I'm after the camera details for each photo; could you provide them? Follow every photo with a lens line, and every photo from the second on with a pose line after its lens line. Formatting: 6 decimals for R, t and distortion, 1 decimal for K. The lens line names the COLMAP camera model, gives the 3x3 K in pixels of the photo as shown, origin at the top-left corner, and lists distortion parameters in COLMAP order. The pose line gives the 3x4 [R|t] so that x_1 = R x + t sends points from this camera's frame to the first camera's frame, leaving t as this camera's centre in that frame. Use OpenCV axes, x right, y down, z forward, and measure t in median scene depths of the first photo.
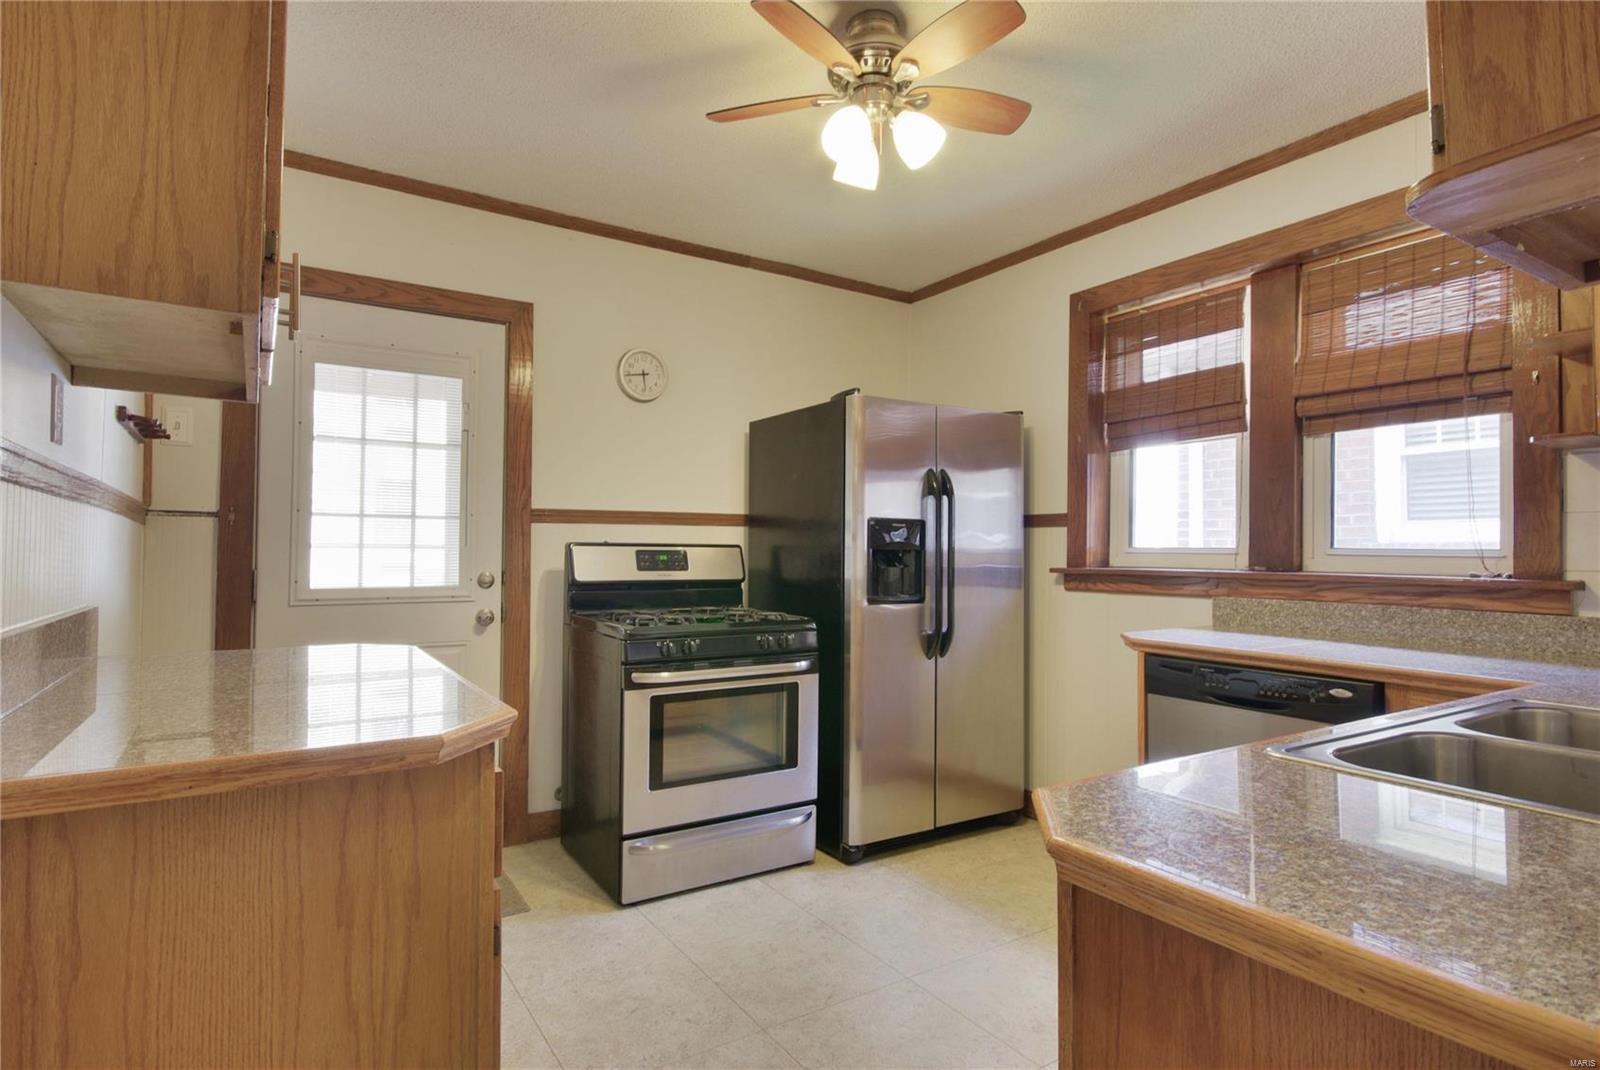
lens RADIAL K [[789.2, 0, 799.6], [0, 789.2, 538.1], [0, 0, 1]] dist [-0.002825, -0.000152]
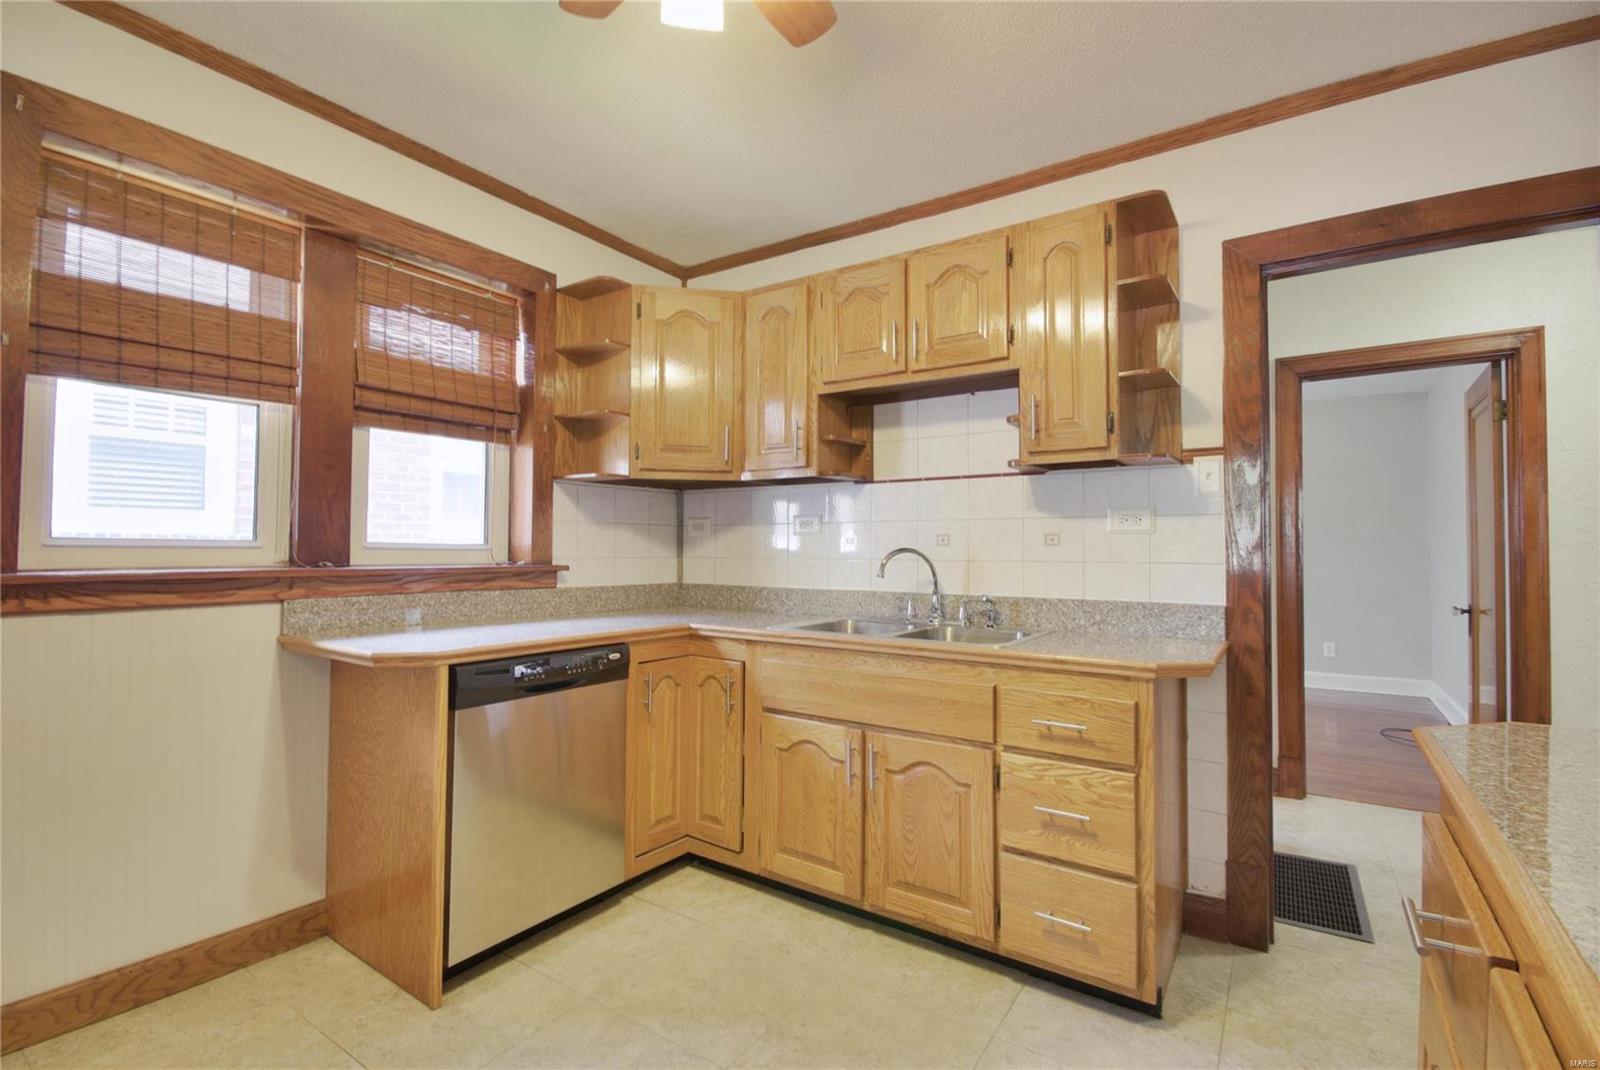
lens RADIAL K [[735.1, 0, 802.4], [0, 735.1, 538.9], [0, 0, 1]] dist [-0.016472, -0.000989]
pose [[-0.404294, 0.004584, 0.914618, -0.389390], [-0.023310, 0.999611, -0.015314, 0.010126], [-0.914332, -0.027512, -0.404030, 0.837718]]
